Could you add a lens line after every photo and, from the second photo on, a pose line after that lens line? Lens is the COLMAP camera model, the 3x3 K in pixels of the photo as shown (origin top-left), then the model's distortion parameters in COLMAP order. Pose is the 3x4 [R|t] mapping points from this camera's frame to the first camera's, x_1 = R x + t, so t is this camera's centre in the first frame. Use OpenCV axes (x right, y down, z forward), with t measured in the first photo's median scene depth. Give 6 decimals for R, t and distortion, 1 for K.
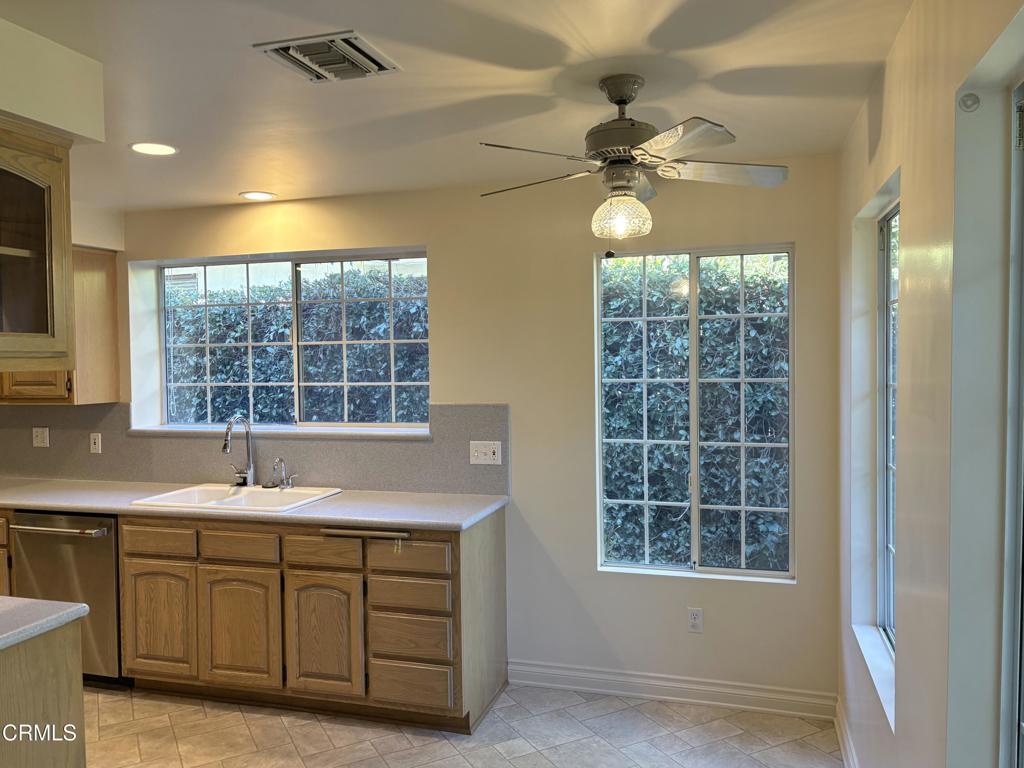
lens RADIAL K [[776.2, 0, 510.9], [0, 776.2, 379.8], [0, 0, 1]] dist [0.005745, -0.000343]
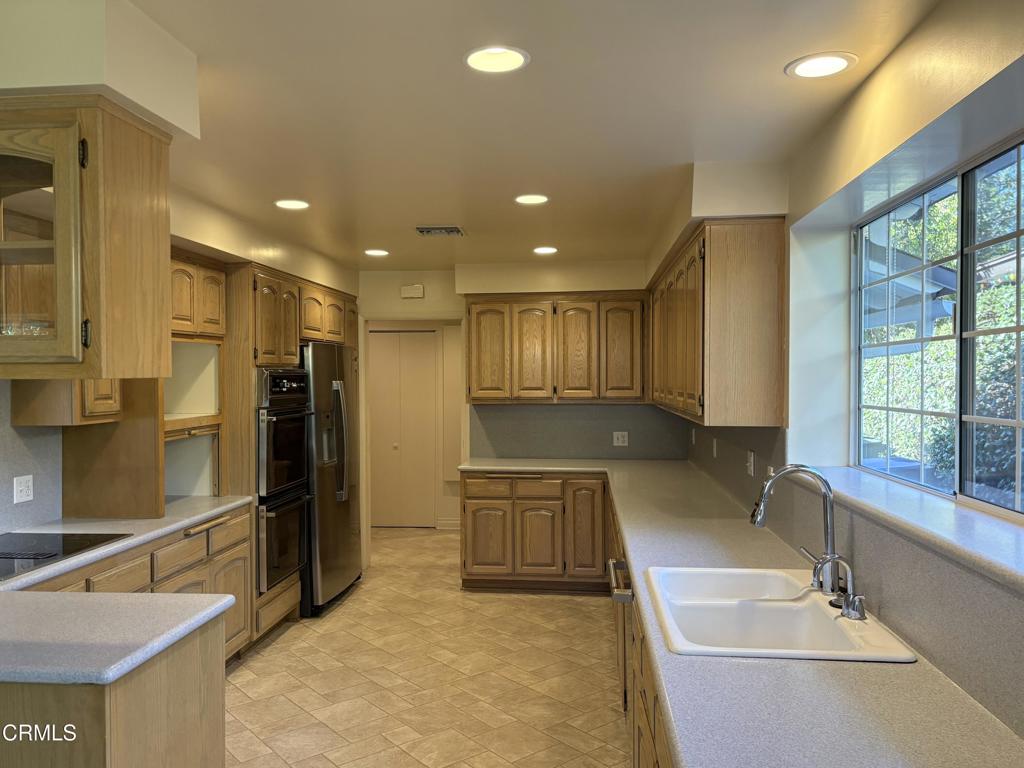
lens RADIAL K [[776.2, 0, 510.9], [0, 776.2, 379.8], [0, 0, 1]] dist [0.005745, -0.000343]
pose [[0.203187, 0.014970, -0.979026, 0.169294], [-0.027799, 0.999568, 0.009514, -0.015866], [0.978745, 0.025283, 0.203515, 0.659211]]
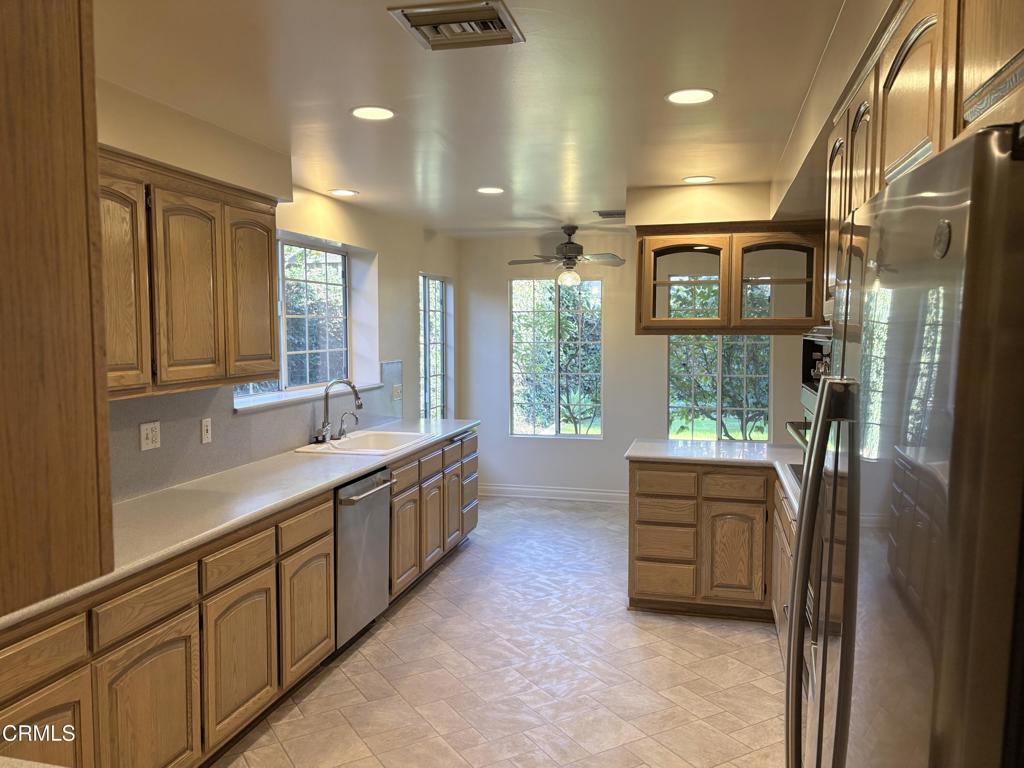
lens RADIAL K [[776.2, 0, 510.9], [0, 776.2, 379.8], [0, 0, 1]] dist [0.005745, -0.000343]
pose [[-0.047377, -0.056689, 0.997267, -1.484177], [0.025357, 0.997998, 0.057935, -0.012133], [-0.998555, 0.028032, -0.045845, 0.781931]]
